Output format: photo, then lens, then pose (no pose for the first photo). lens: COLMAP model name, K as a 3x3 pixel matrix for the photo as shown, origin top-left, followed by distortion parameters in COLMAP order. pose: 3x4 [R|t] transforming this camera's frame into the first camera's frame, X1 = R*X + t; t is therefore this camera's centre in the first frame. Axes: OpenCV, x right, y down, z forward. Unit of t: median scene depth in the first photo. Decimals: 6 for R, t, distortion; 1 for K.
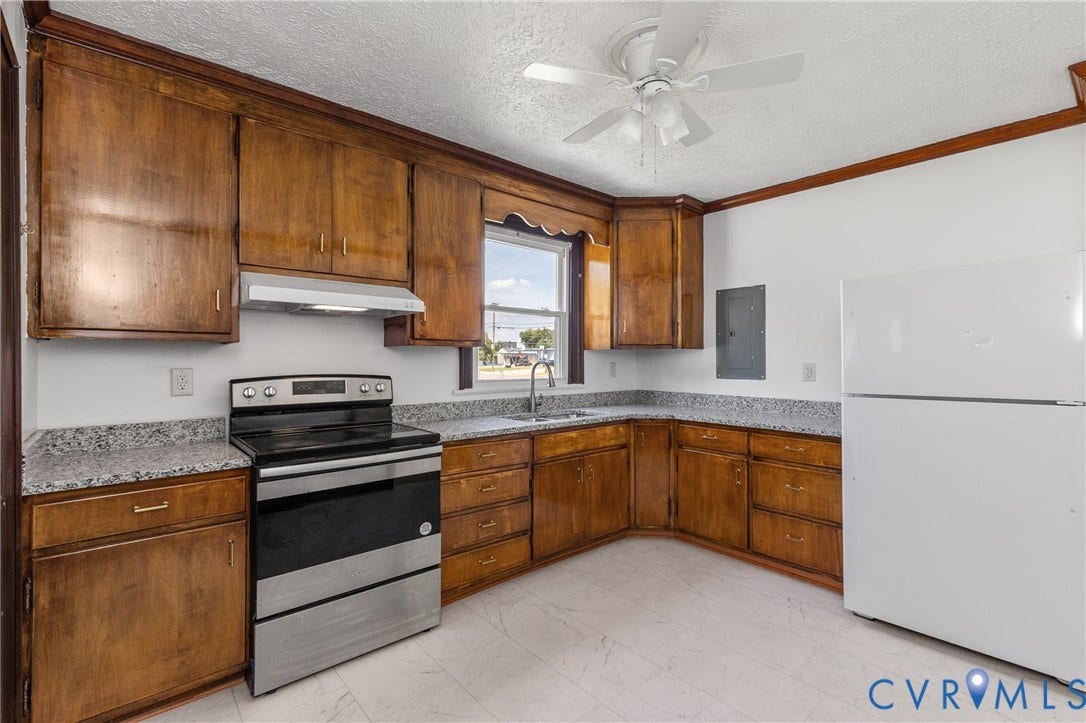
lens RADIAL K [[490.6, 0, 542.0], [0, 490.6, 352.6], [0, 0, 1]] dist [0.007436, -0.002936]
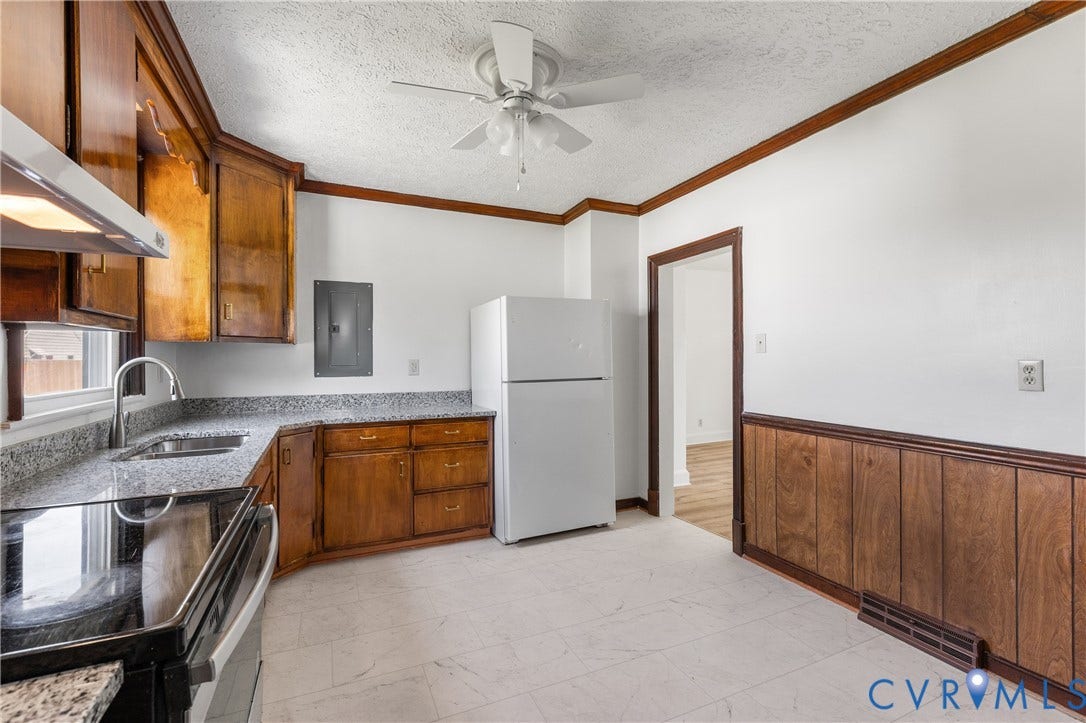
lens RADIAL K [[490.6, 0, 549.2], [0, 490.6, 355.1], [0, 0, 1]] dist [0.007436, -0.002936]
pose [[0.272287, 0.004596, 0.962205, -0.512532], [-0.012410, 0.999922, -0.001264, 0.009598], [-0.962136, -0.011597, 0.272323, 0.426007]]
